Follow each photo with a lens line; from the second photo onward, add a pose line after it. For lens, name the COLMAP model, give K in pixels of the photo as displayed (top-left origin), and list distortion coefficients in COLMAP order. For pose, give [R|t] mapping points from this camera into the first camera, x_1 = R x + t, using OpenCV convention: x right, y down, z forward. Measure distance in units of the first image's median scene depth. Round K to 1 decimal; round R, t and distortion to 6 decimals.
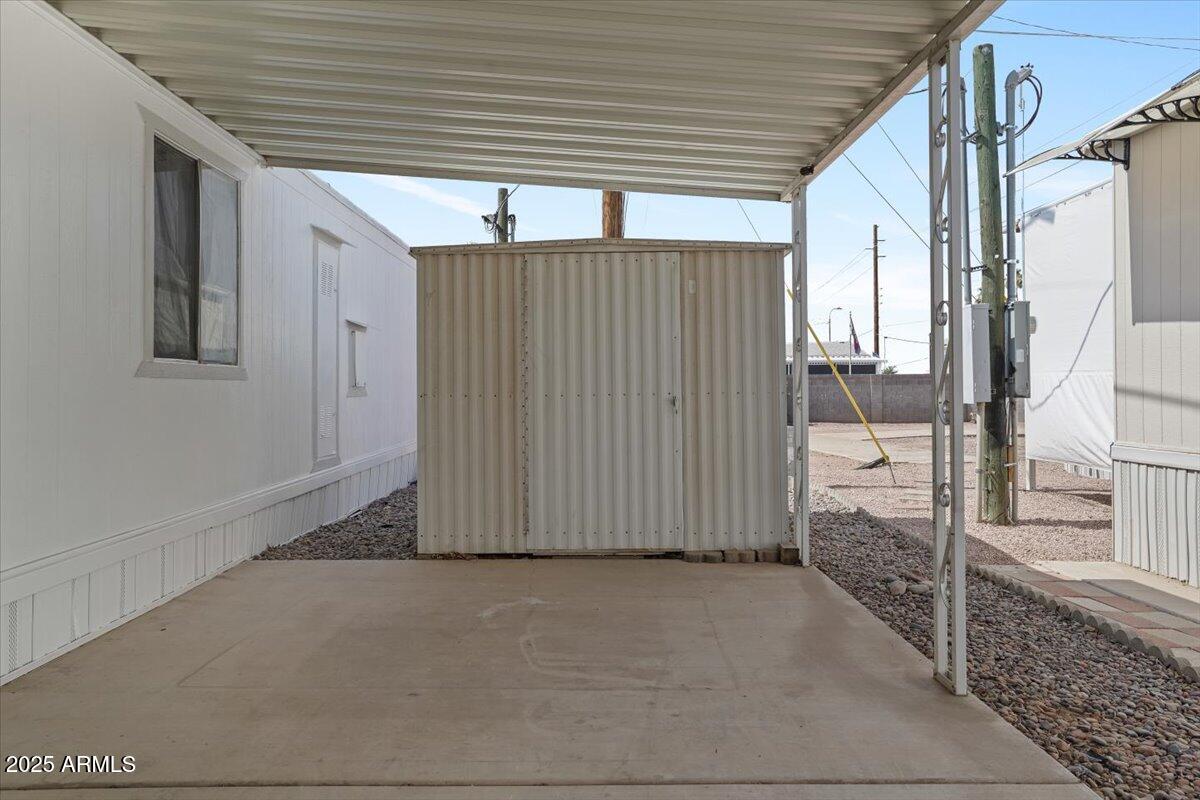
lens RADIAL K [[561.1, 0, 600.0], [0, 561.1, 400.0], [0, 0, 1]] dist [-0.055028, 0.031923]
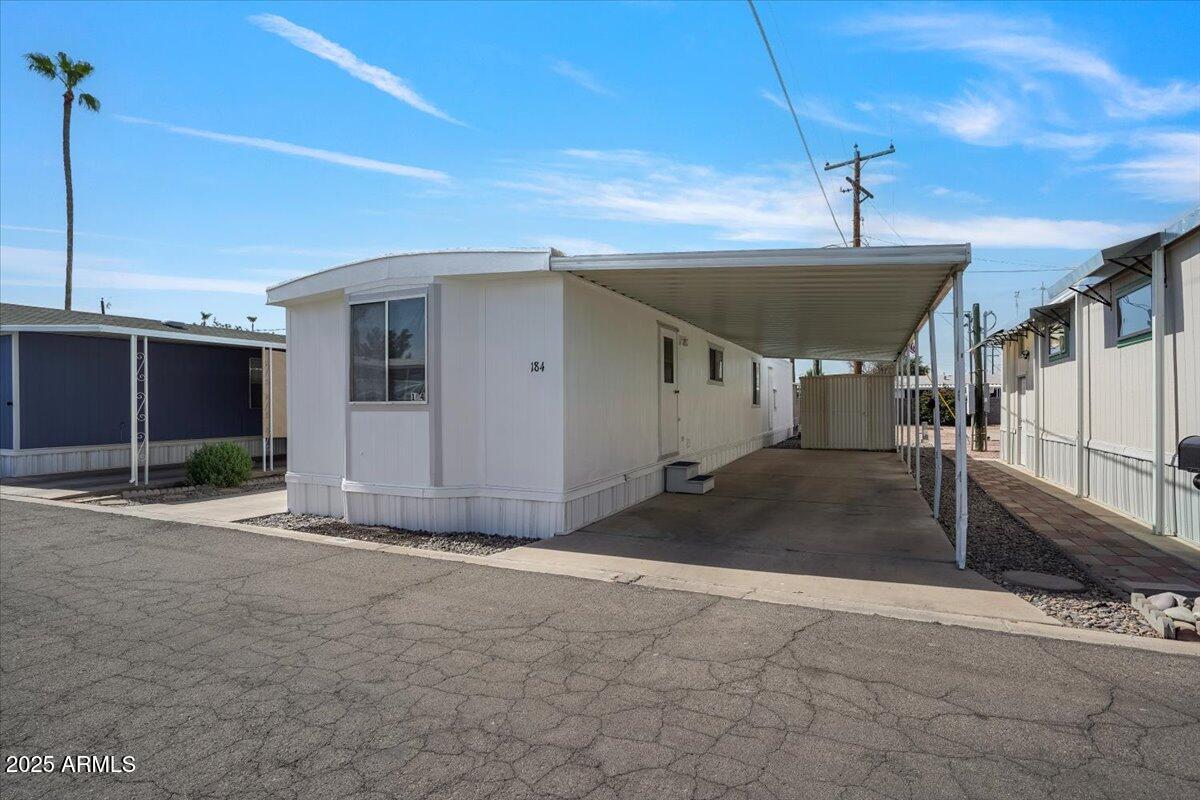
lens RADIAL K [[561.1, 0, 600.0], [0, 561.1, 400.0], [0, 0, 1]] dist [-0.055028, 0.031923]
pose [[0.888811, 0.001025, -0.458272, 0.249015], [-0.002111, 0.999996, -0.001859, -0.077175], [0.458268, 0.002620, 0.888810, -3.286491]]
